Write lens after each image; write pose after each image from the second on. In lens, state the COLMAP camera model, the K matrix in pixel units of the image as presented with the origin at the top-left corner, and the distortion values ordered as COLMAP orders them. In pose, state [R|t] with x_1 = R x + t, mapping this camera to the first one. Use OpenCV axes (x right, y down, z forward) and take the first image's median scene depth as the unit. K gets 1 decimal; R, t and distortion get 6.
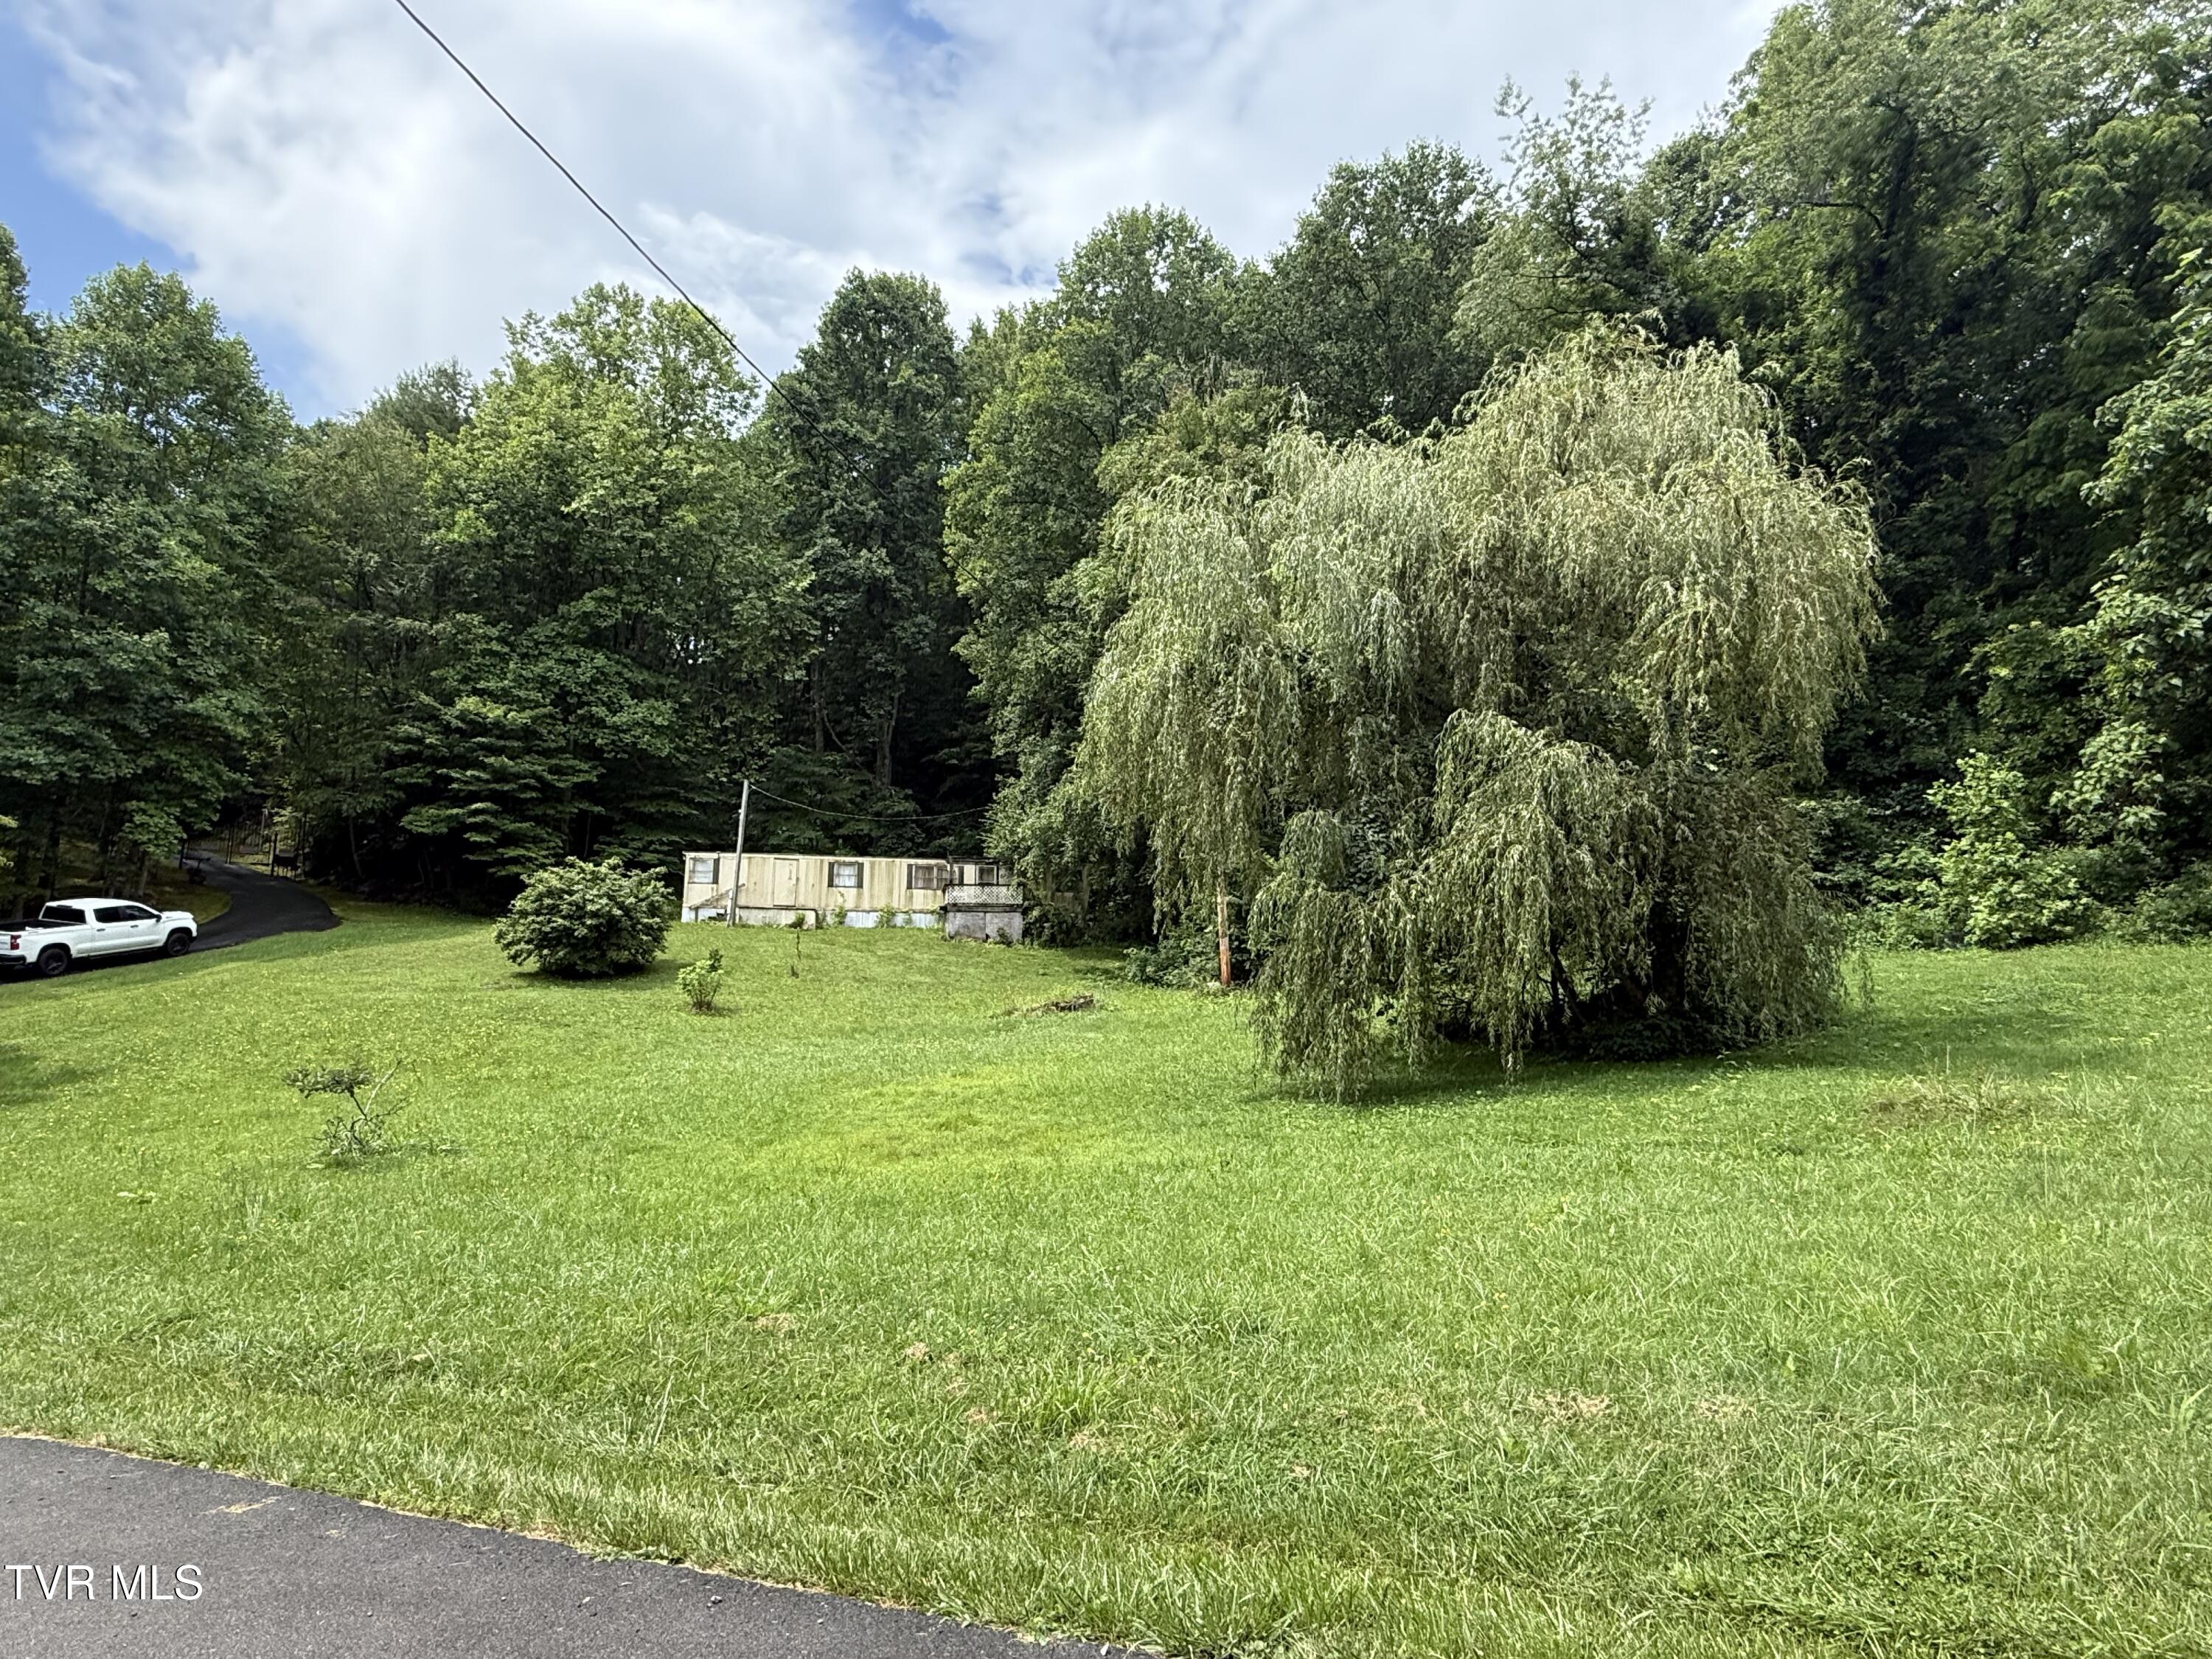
lens RADIAL K [[1205.1, 0, 1110.1], [0, 1205.1, 831.9], [0, 0, 1]] dist [0.000386, -0.001075]
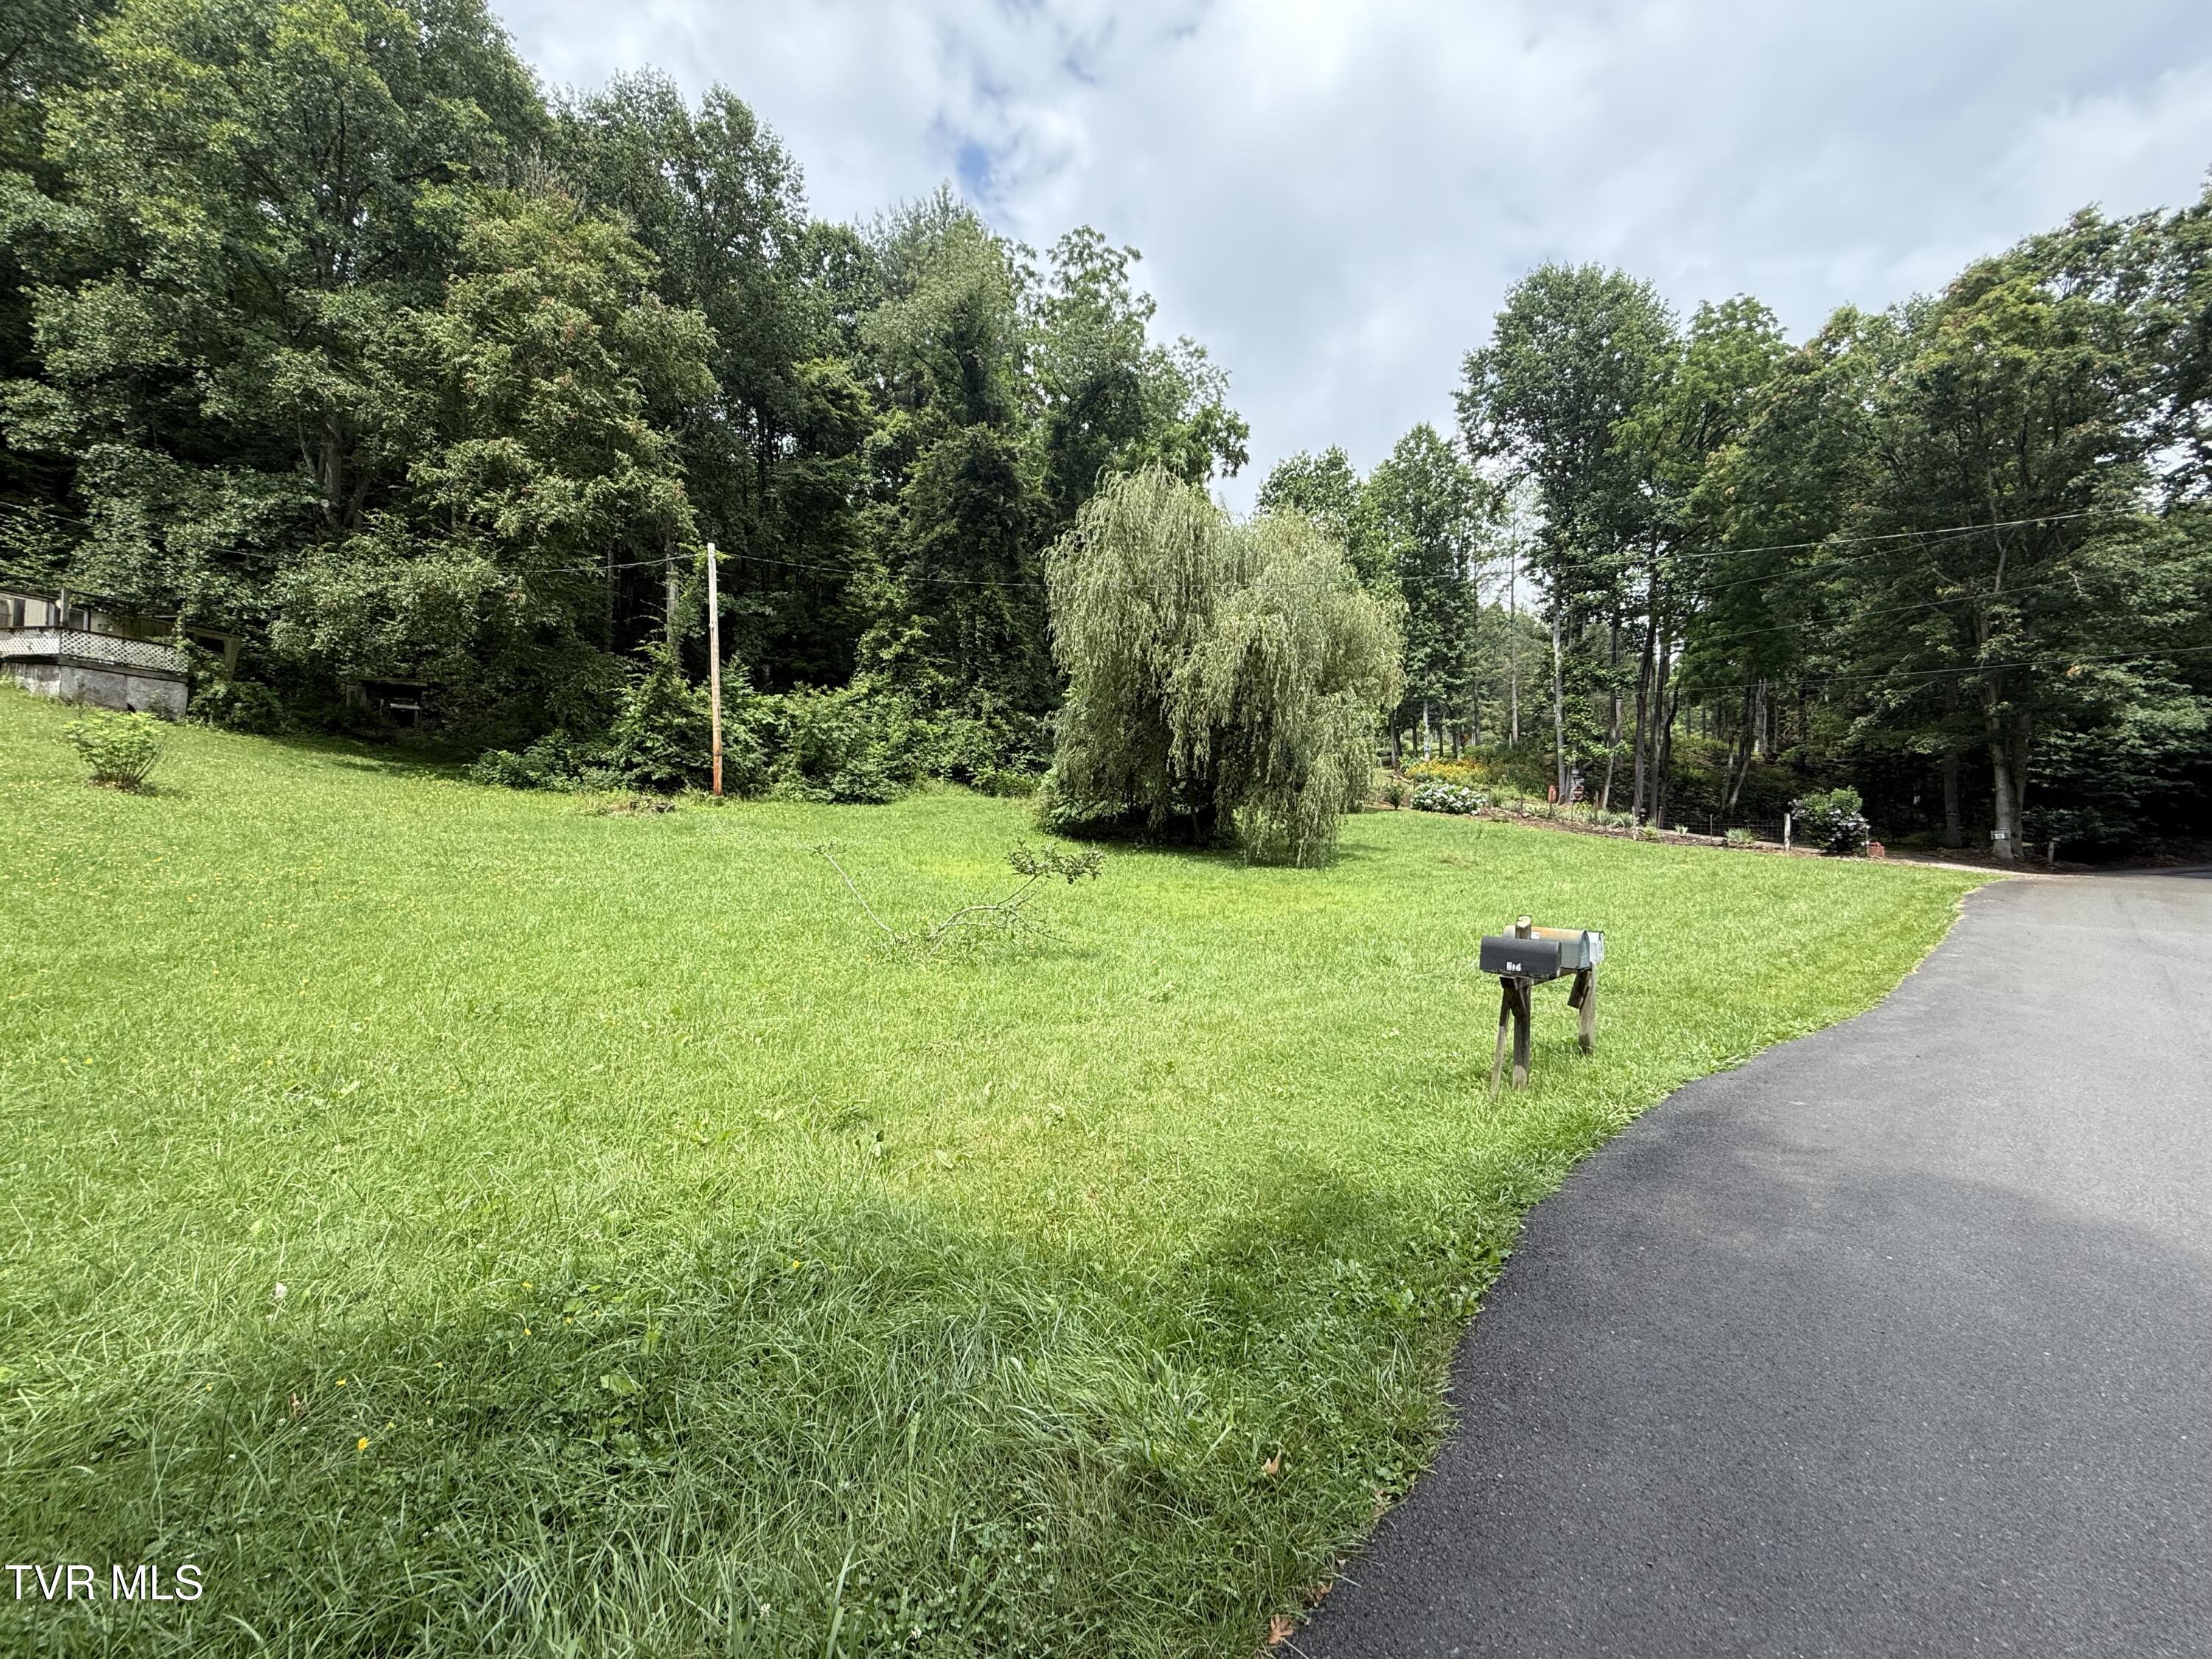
lens RADIAL K [[878.6, 0, 1101.4], [0, 878.6, 830.1], [0, 0, 1]] dist [-0.001678, 0.000404]
pose [[0.382679, 0.021961, 0.923620, -0.470383], [-0.155487, 0.986989, 0.040955, 0.056116], [-0.910703, -0.159283, 0.381114, 0.270622]]
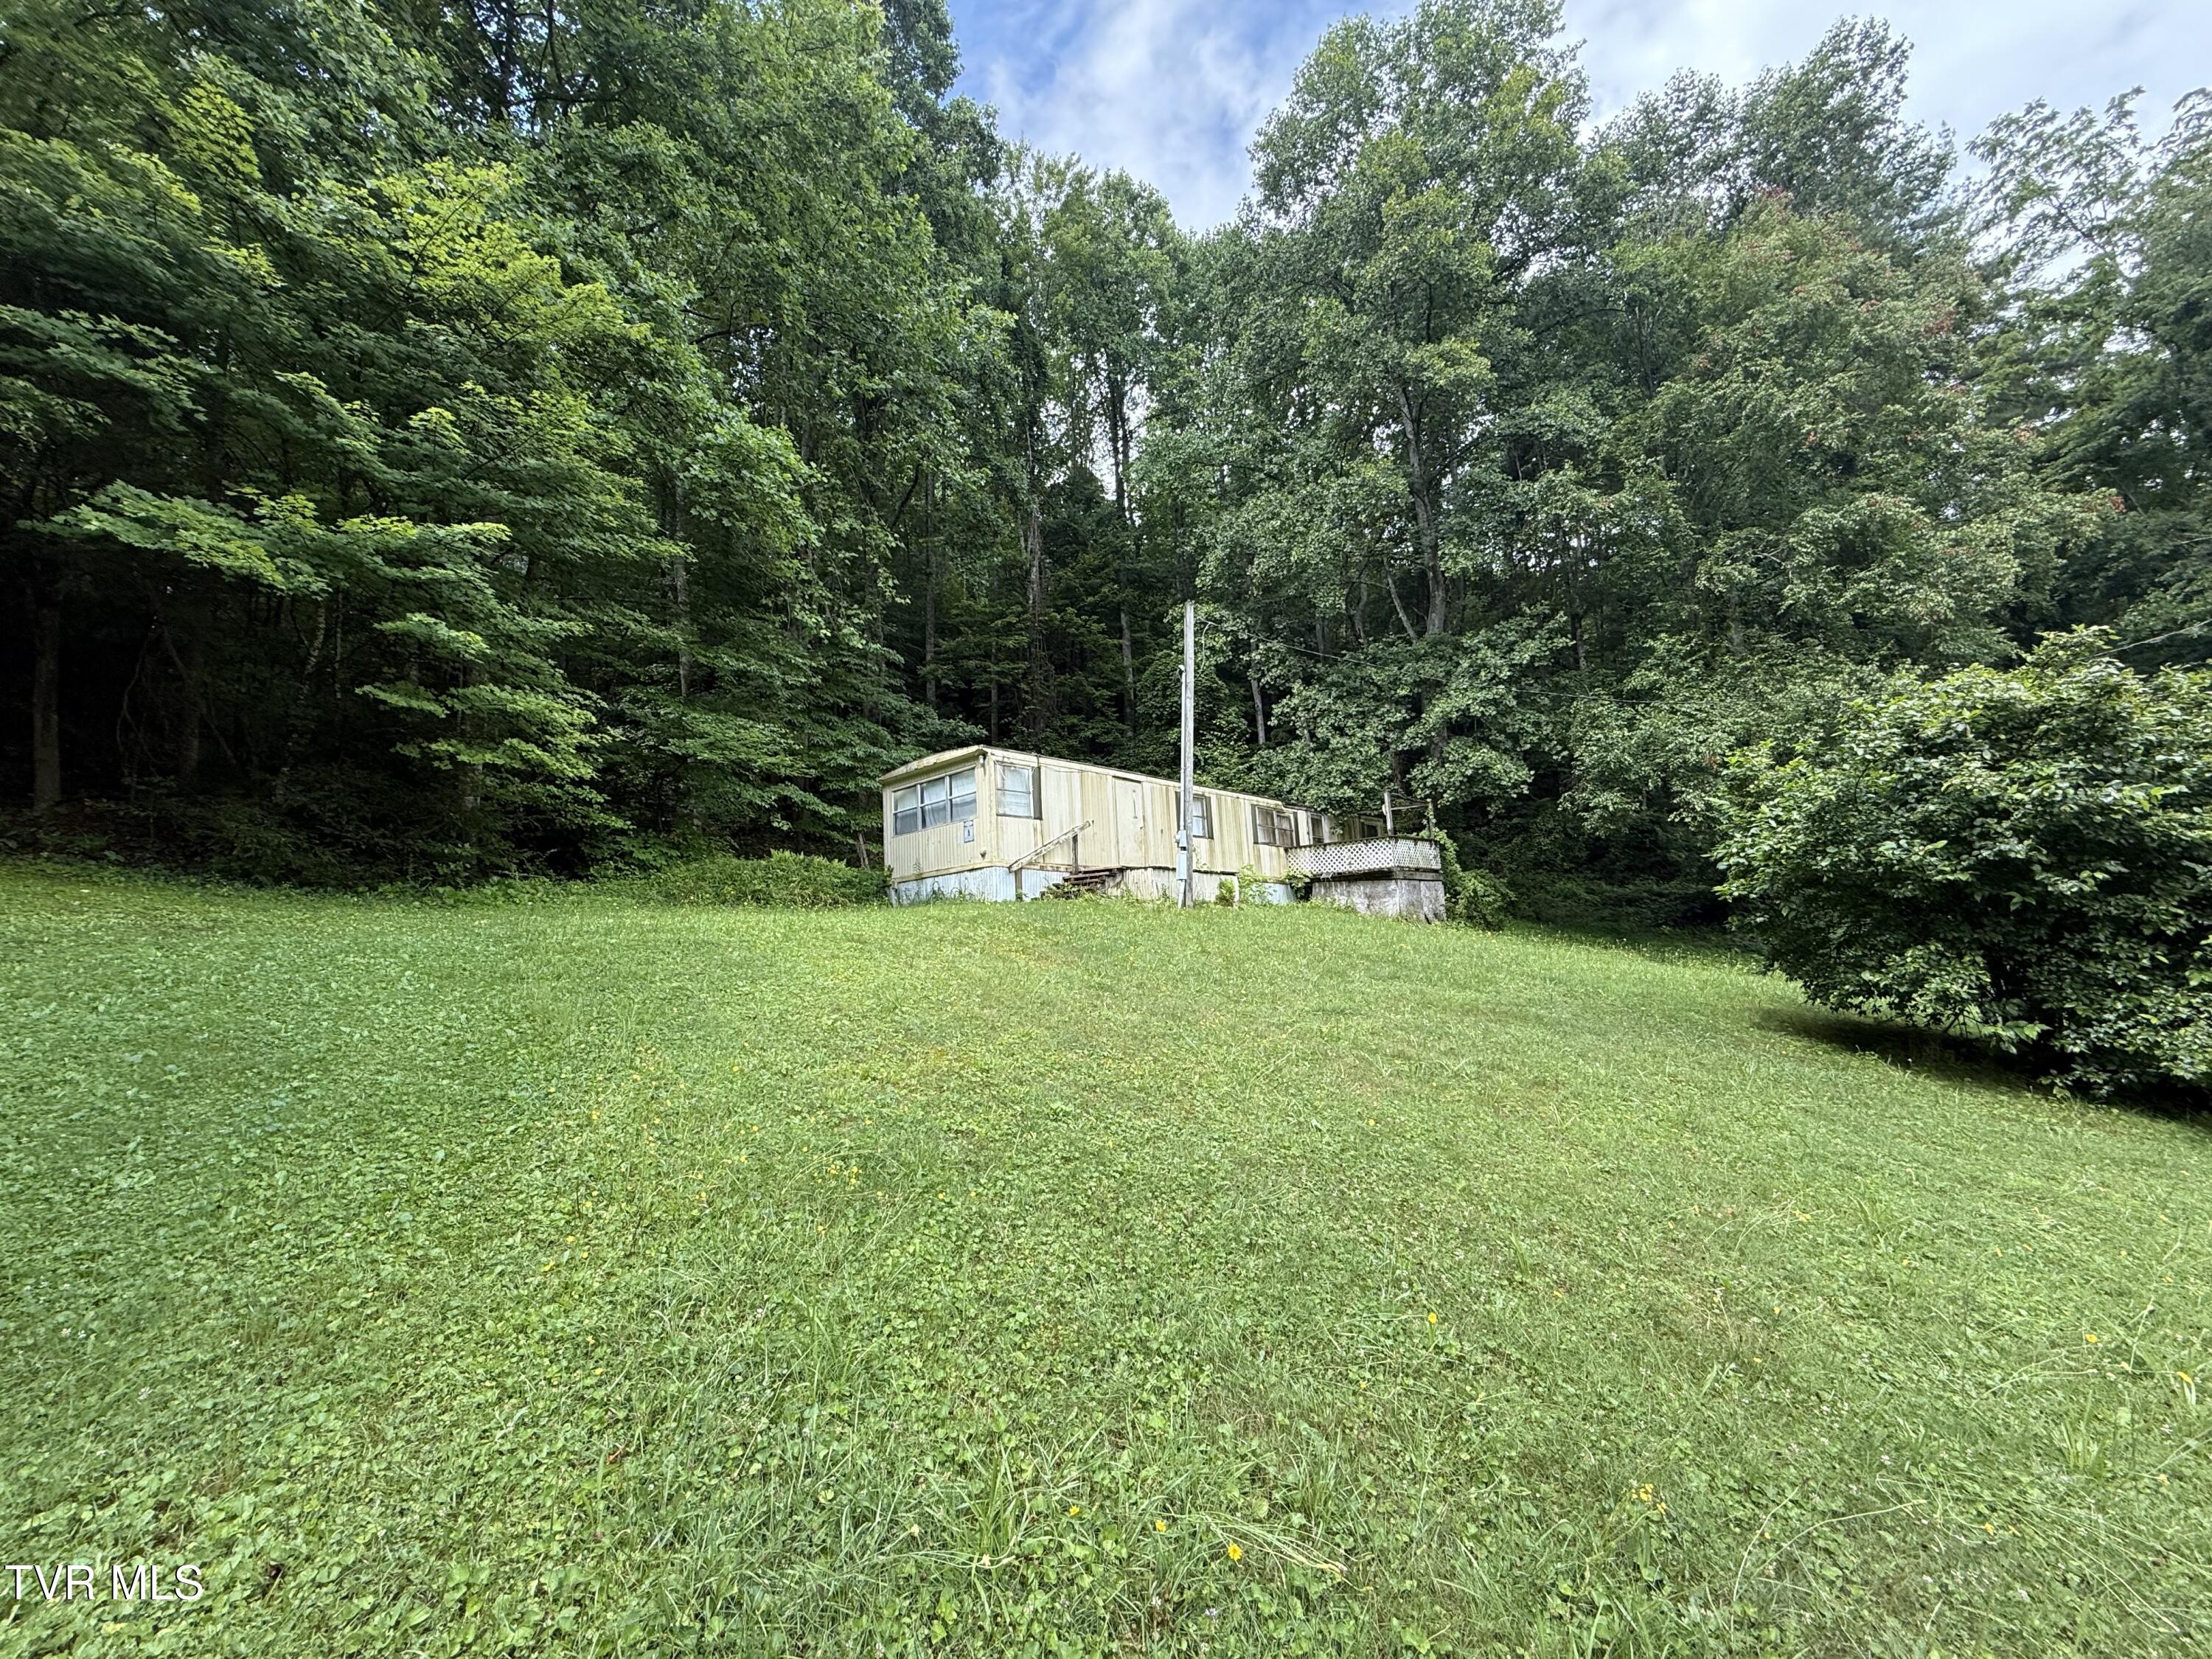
lens RADIAL K [[878.6, 0, 1099.7], [0, 878.6, 828.5], [0, 0, 1]] dist [-0.001678, 0.000404]
pose [[0.792694, 0.040131, 0.608298, -0.666814], [-0.034823, 0.999182, -0.020540, 0.067725], [-0.608625, -0.004901, 0.793443, 0.910263]]
